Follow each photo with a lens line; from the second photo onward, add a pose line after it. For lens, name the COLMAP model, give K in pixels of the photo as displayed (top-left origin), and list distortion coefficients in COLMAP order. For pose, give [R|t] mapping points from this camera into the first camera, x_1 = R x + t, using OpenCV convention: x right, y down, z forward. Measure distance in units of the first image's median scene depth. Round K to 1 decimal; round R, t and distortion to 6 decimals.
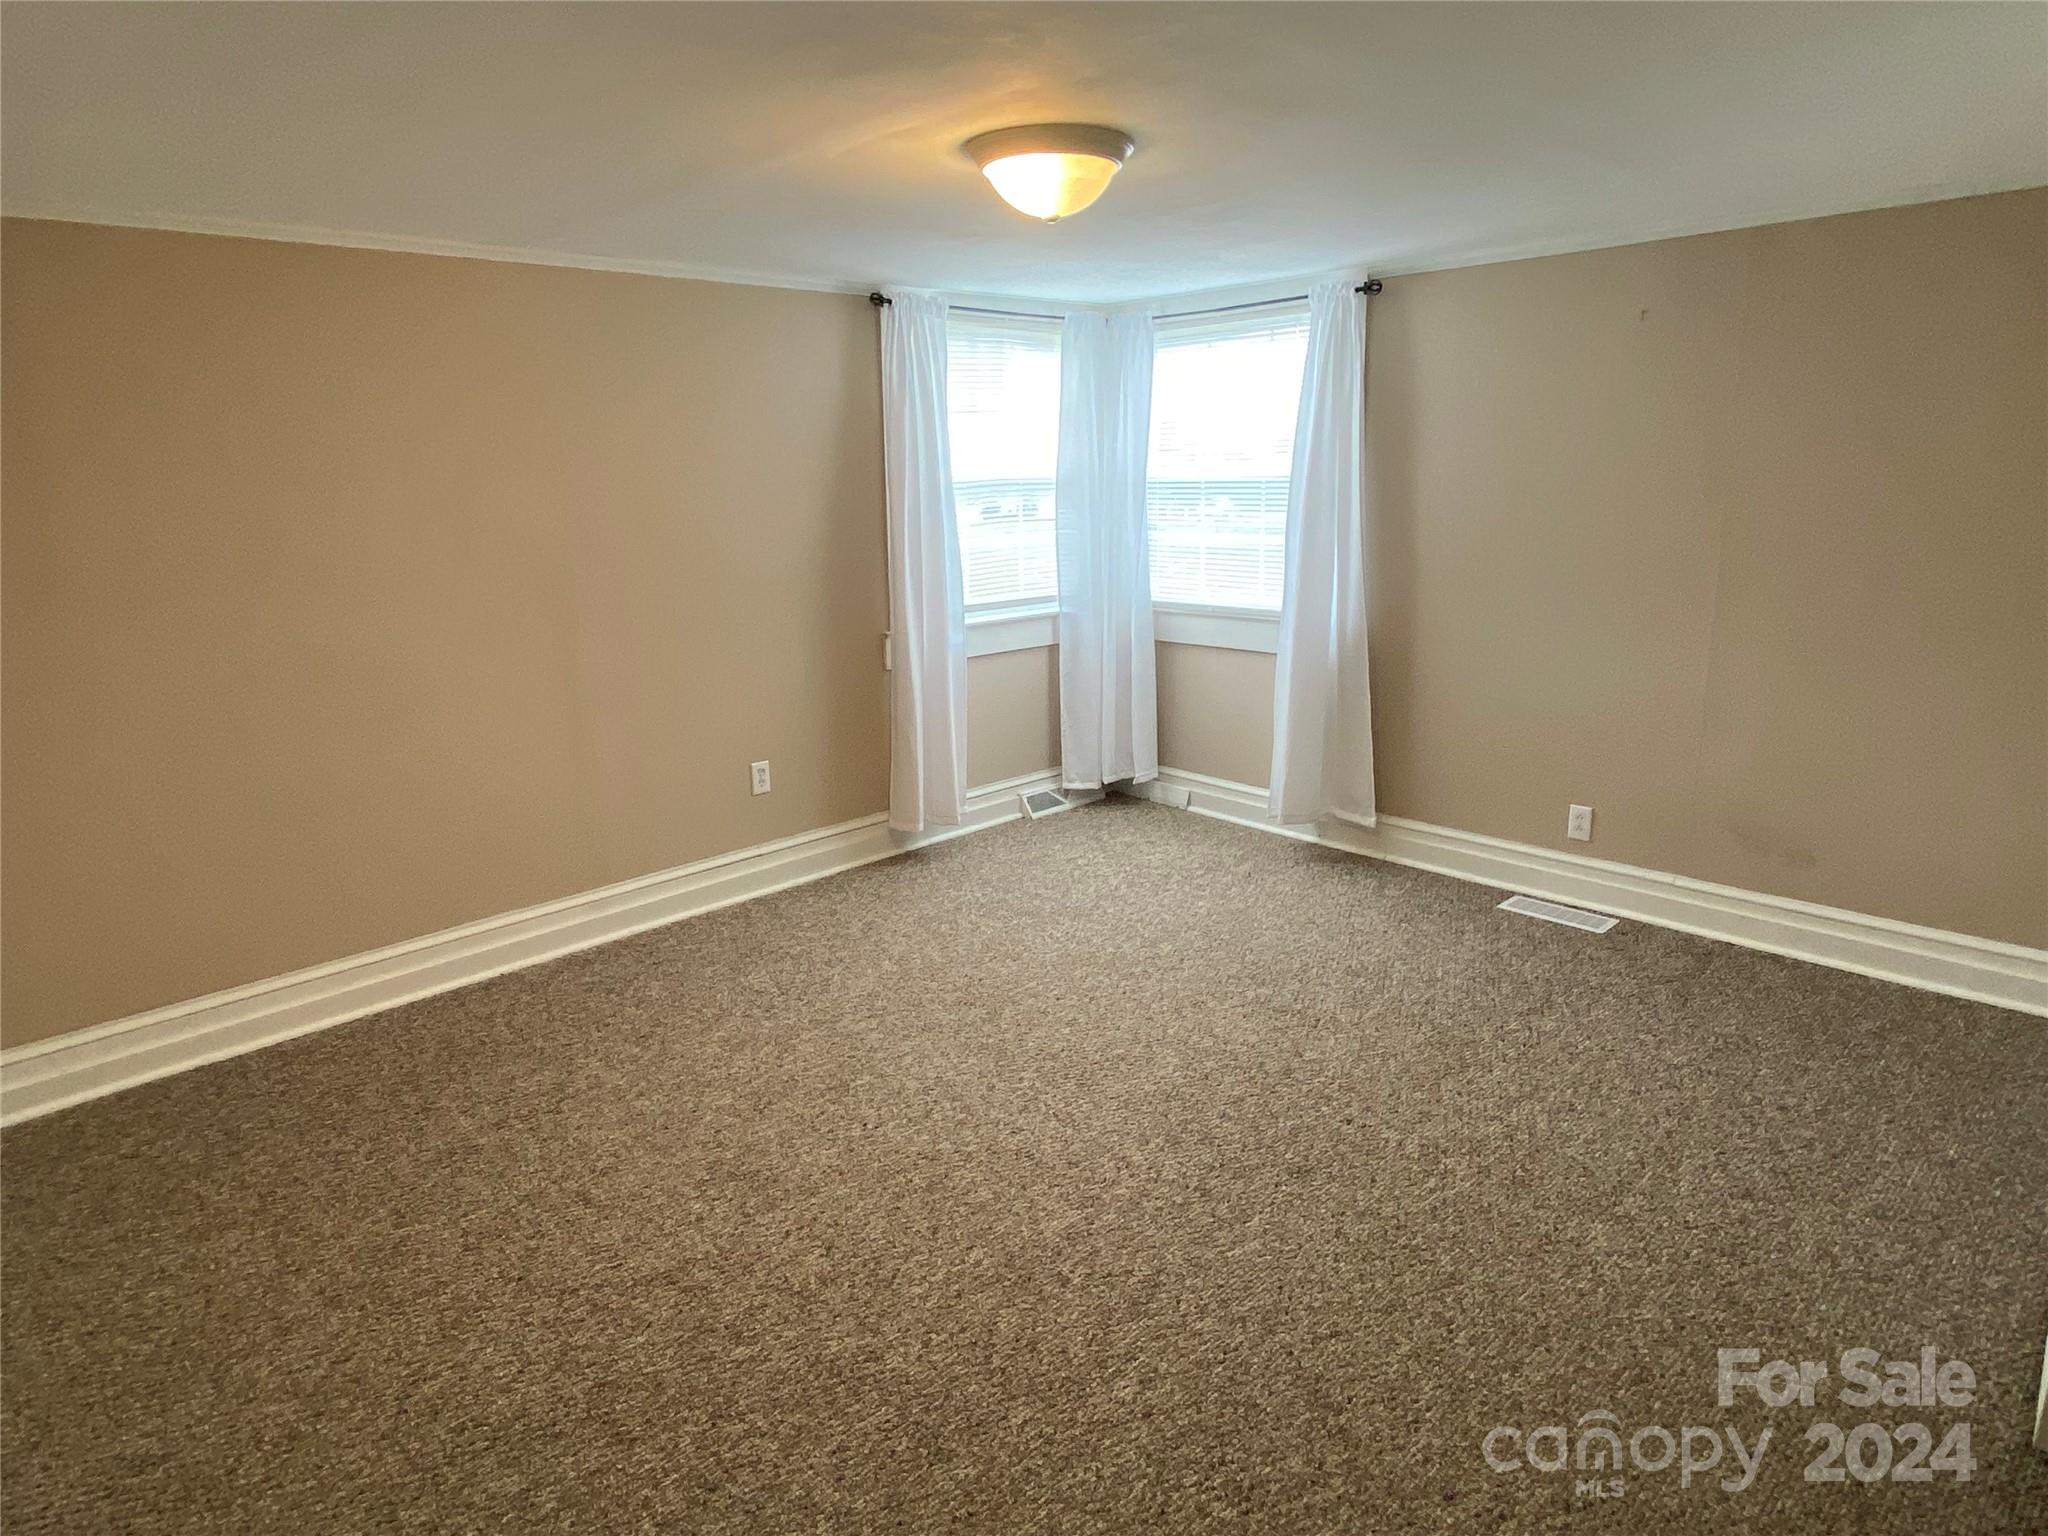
lens RADIAL K [[1155.8, 0, 1020.2], [0, 1155.8, 778.5], [0, 0, 1]] dist [0.044394, -0.000054]
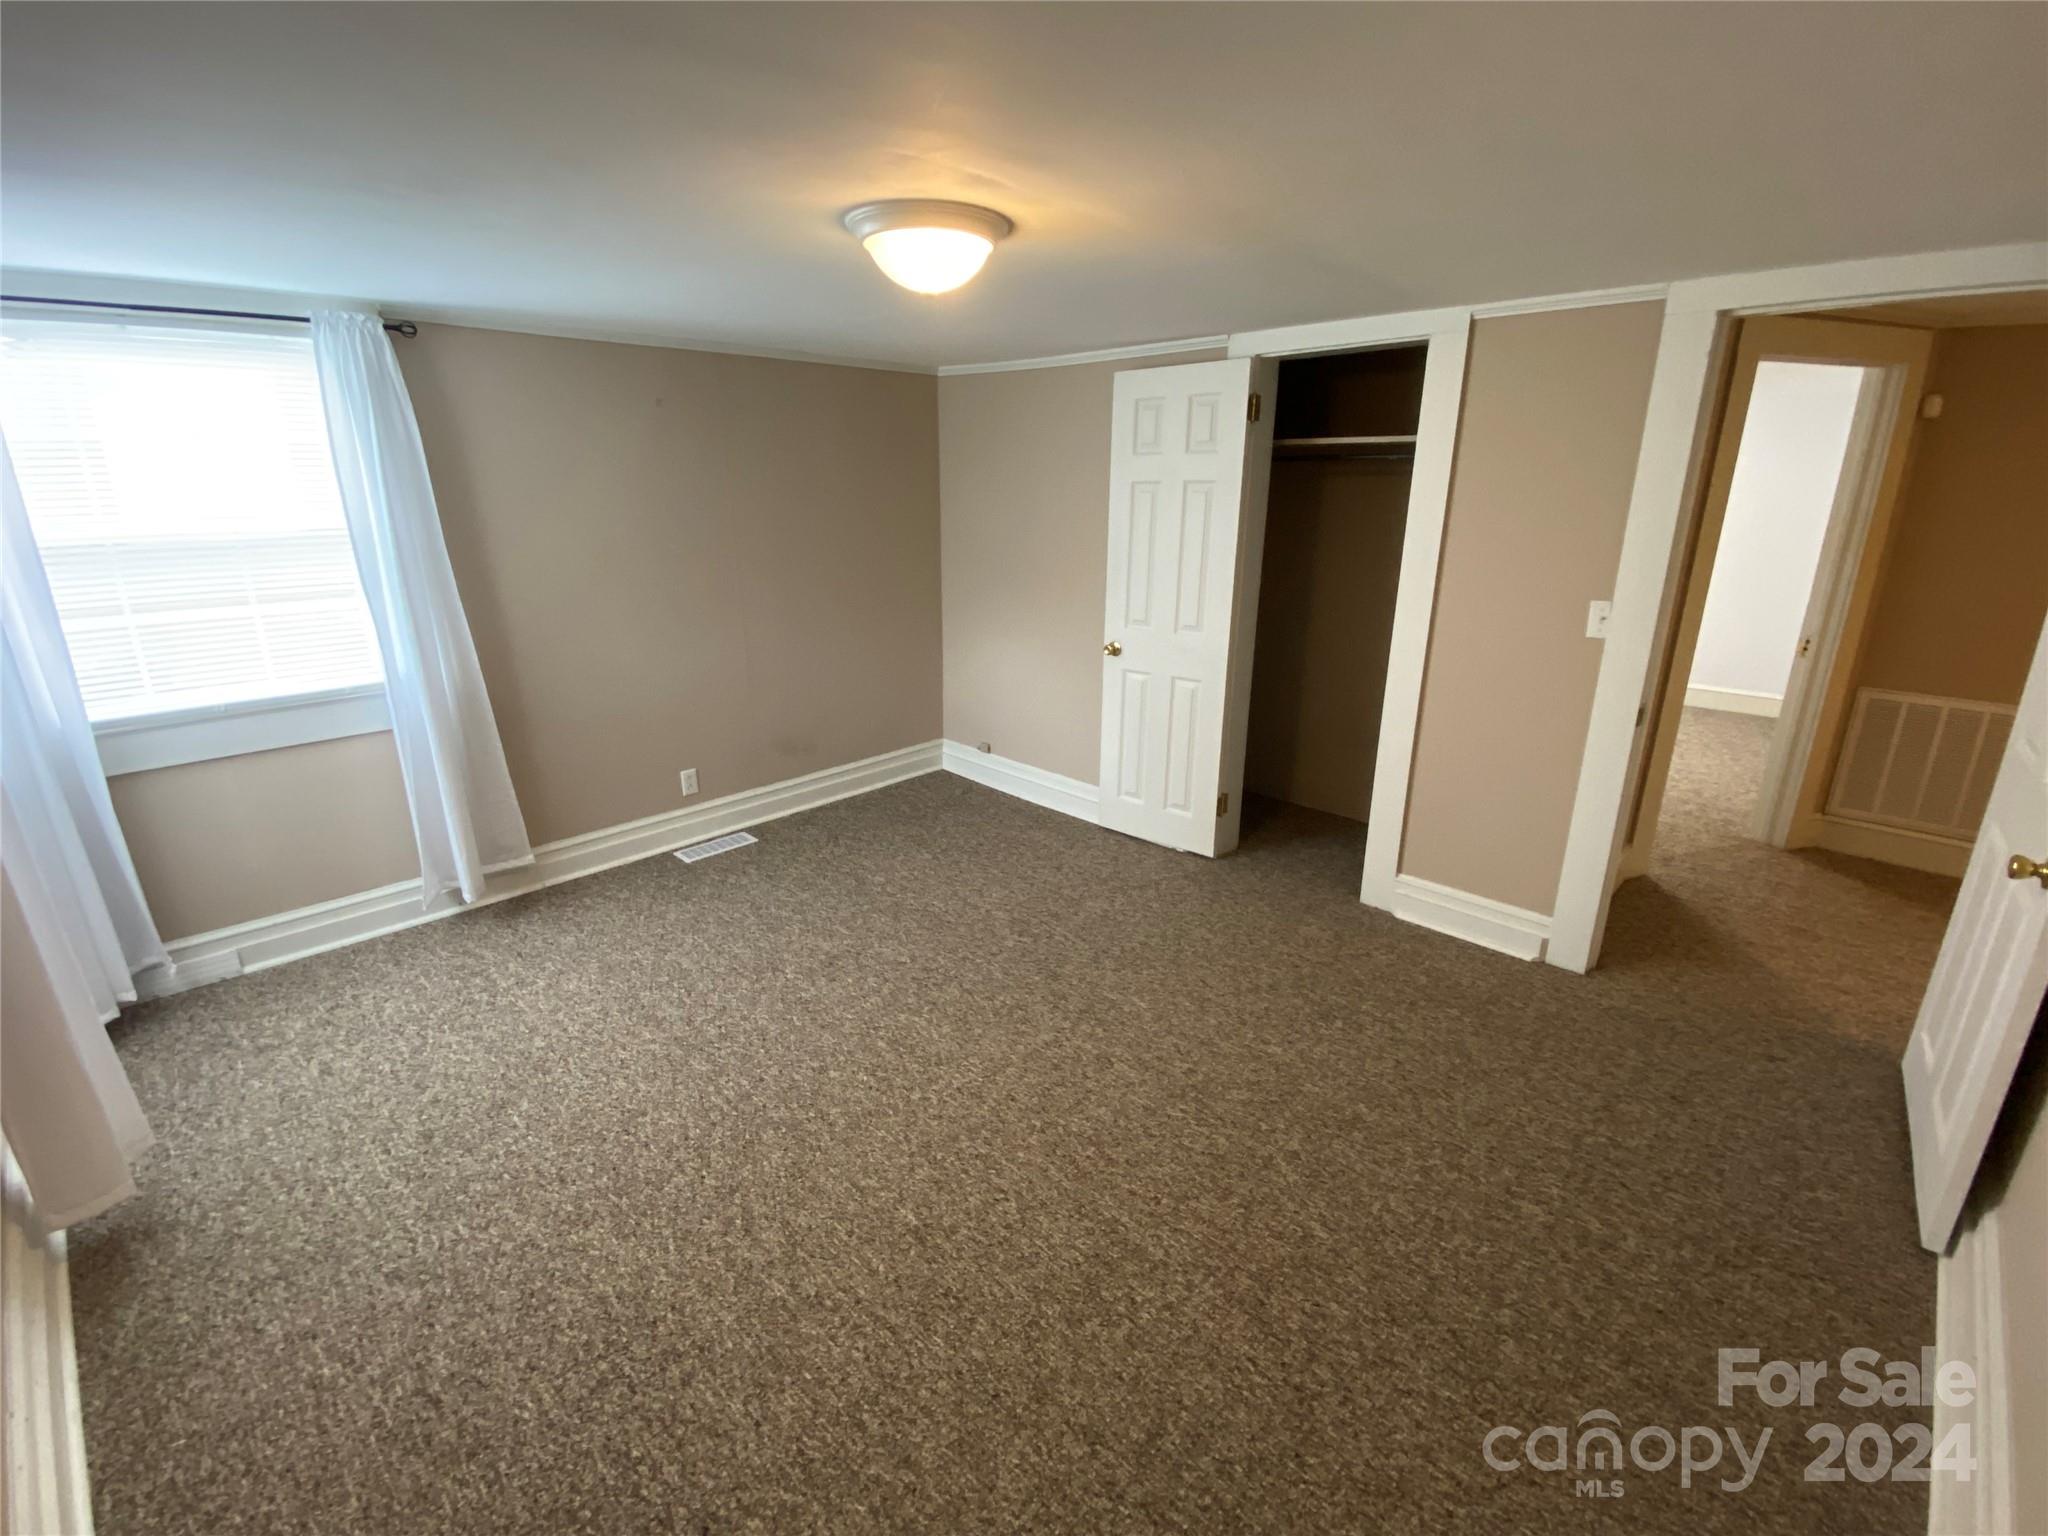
lens RADIAL K [[889.3, 0, 1014.8], [0, 889.3, 772.6], [0, 0, 1]] dist [0.059680, -0.043481]
pose [[-0.035874, -0.294097, 0.955102, -0.510286], [0.259301, 0.920246, 0.293103, -0.174256], [-0.965130, 0.258174, 0.043246, 0.574541]]
